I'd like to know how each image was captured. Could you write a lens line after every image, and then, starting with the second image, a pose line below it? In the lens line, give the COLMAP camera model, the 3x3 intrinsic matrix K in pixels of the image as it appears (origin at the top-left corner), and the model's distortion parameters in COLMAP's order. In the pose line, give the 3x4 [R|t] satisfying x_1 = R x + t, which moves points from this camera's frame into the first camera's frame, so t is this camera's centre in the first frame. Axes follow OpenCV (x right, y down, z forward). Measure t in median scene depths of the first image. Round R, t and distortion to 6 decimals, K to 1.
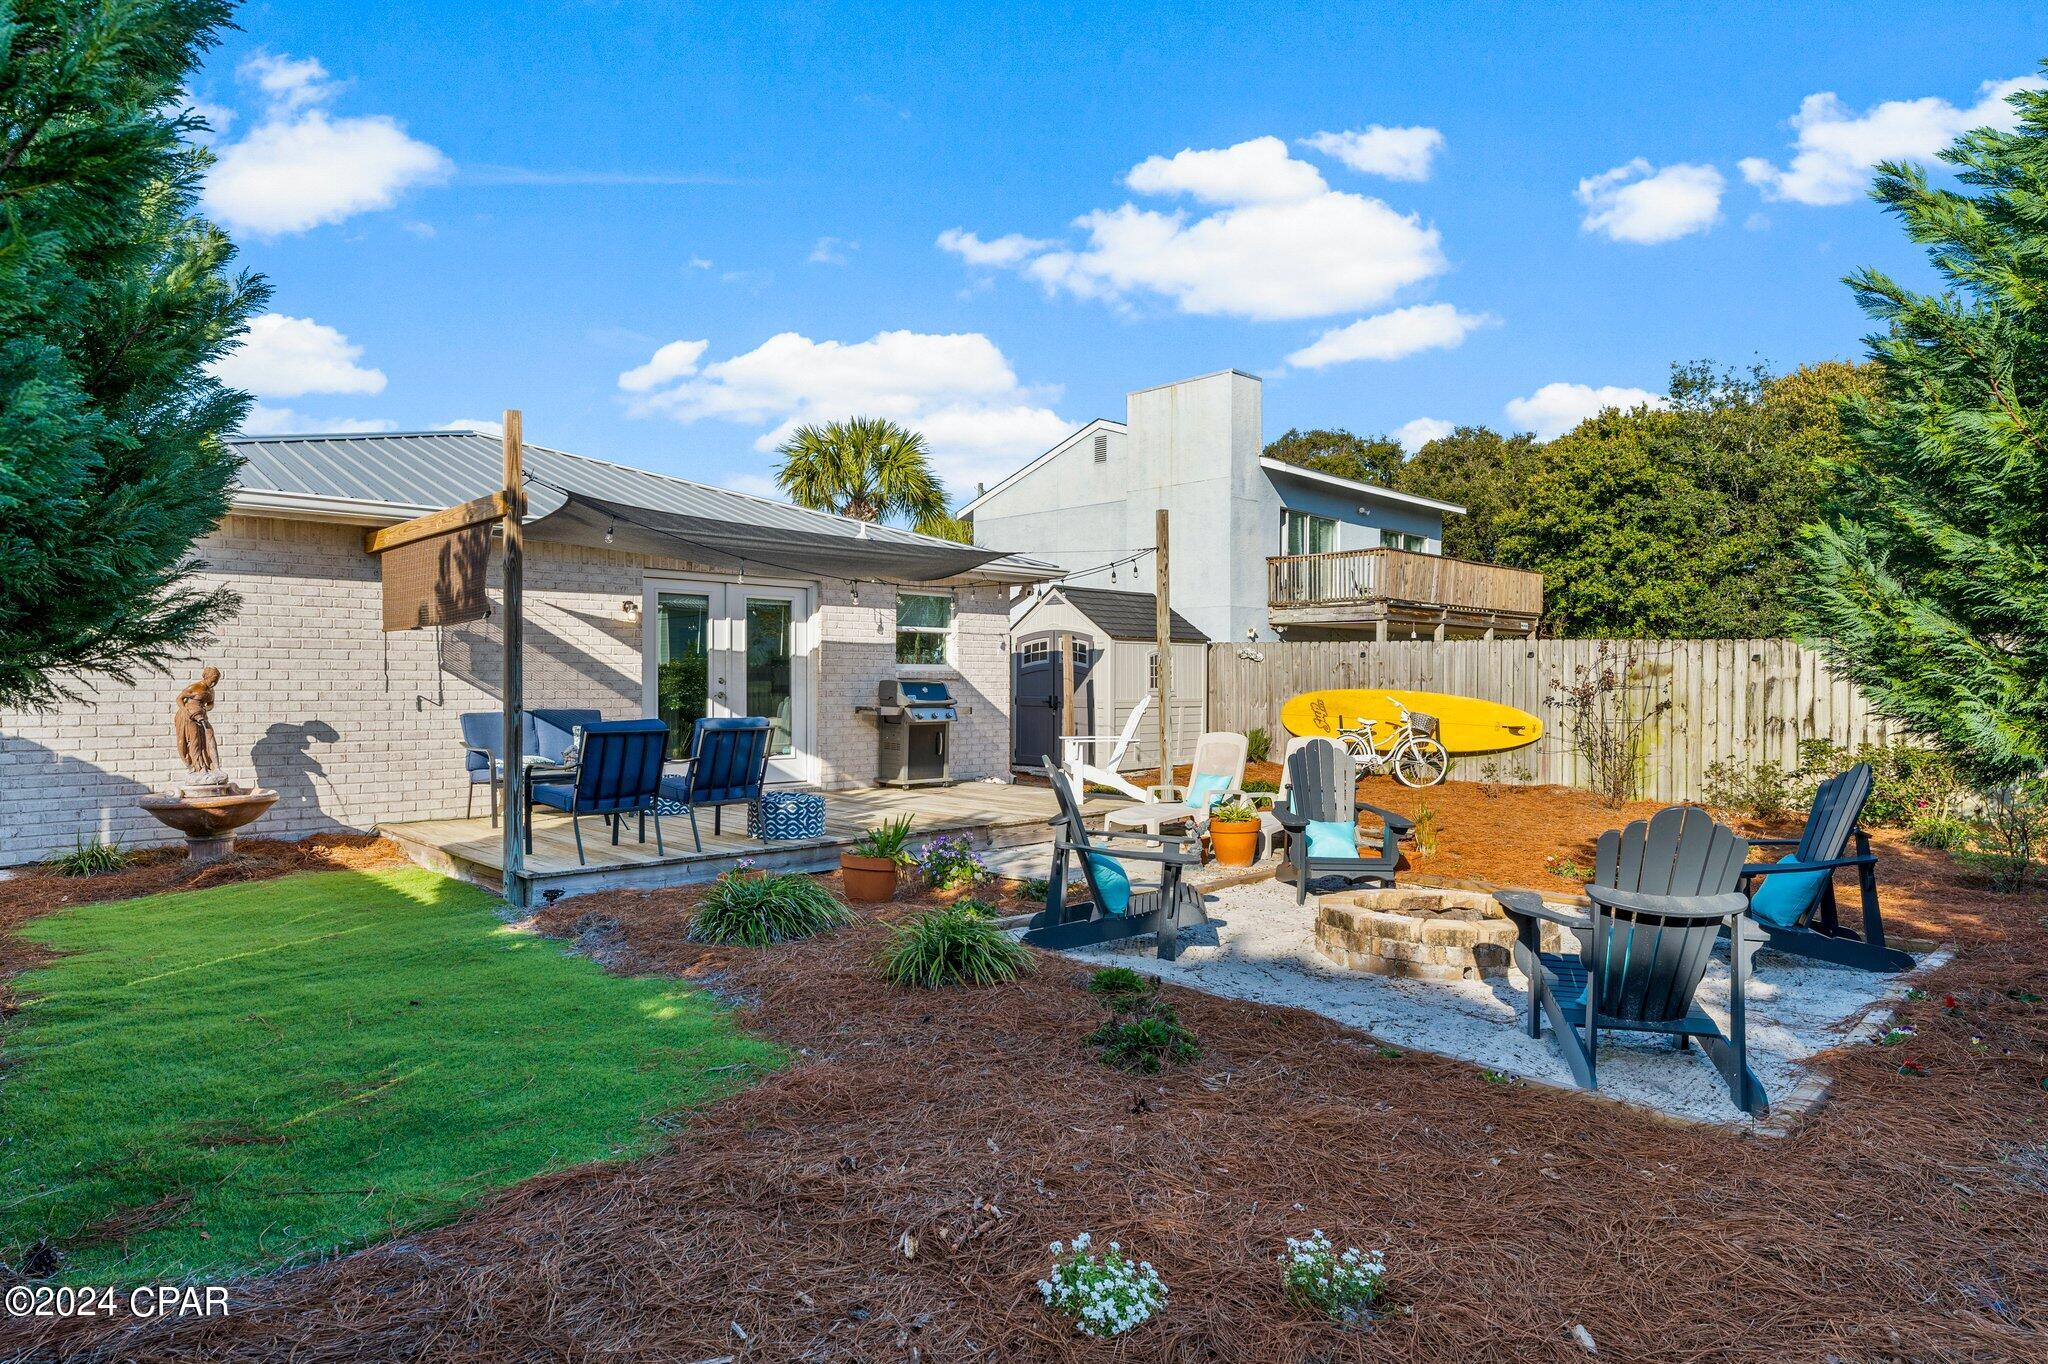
lens RADIAL K [[1120.5, 0, 1024.4], [0, 1120.5, 682.4], [0, 0, 1]] dist [-0.003787, -0.000307]
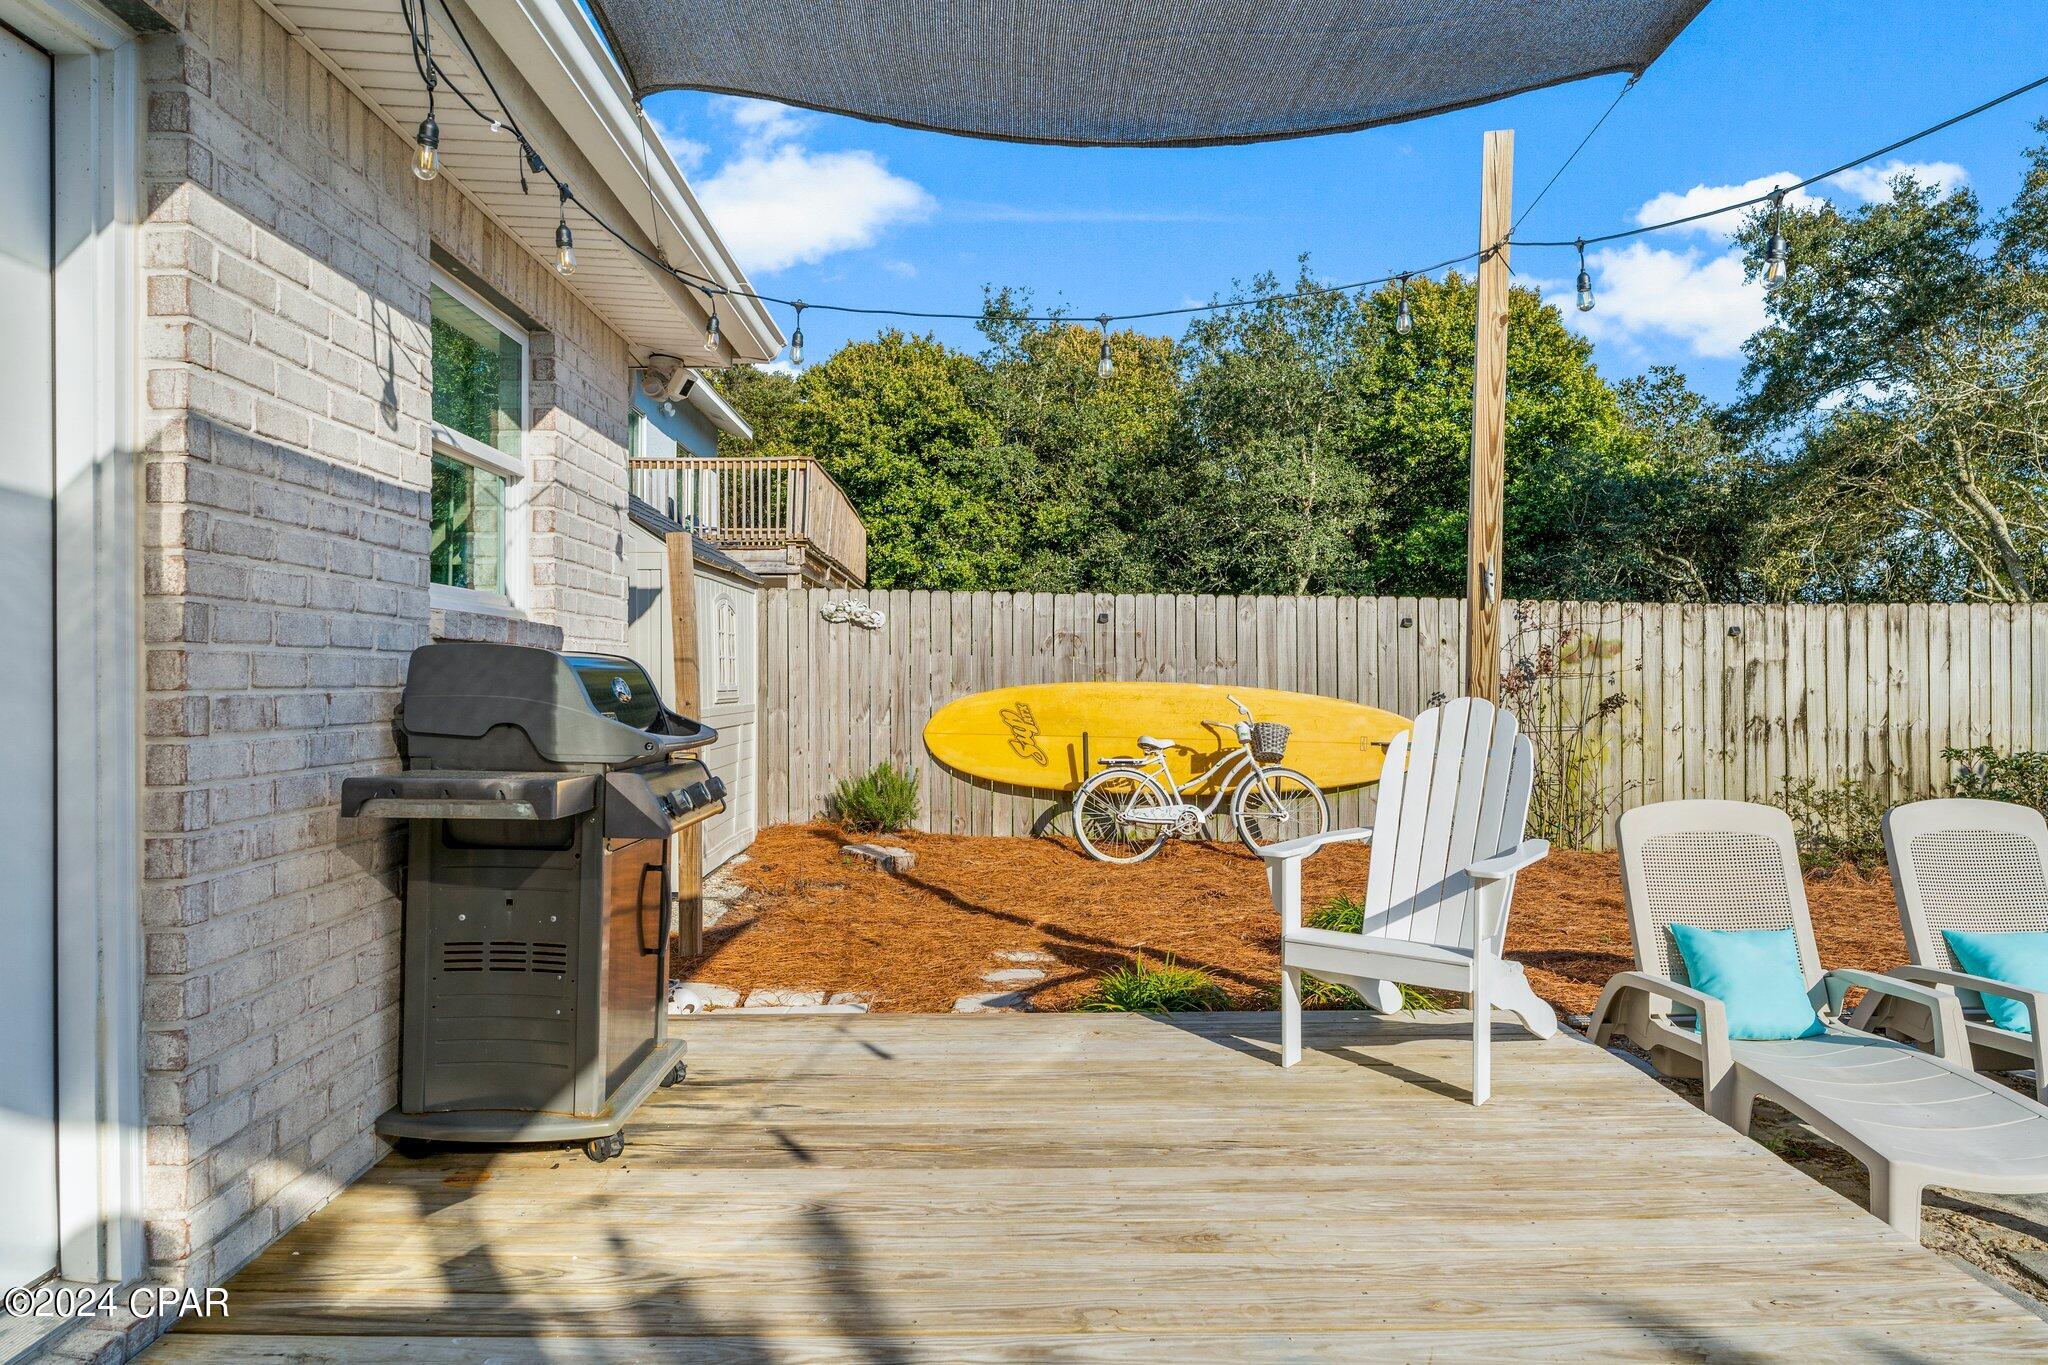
lens RADIAL K [[1304.2, 0, 1019.6], [0, 1304.2, 687.4], [0, 0, 1]] dist [0.005811, 0.001891]
pose [[0.693355, -0.009507, 0.720534, -0.216191], [0.004367, 0.999950, 0.008992, 0.003227], [-0.720583, -0.003088, 0.693361, 0.714635]]
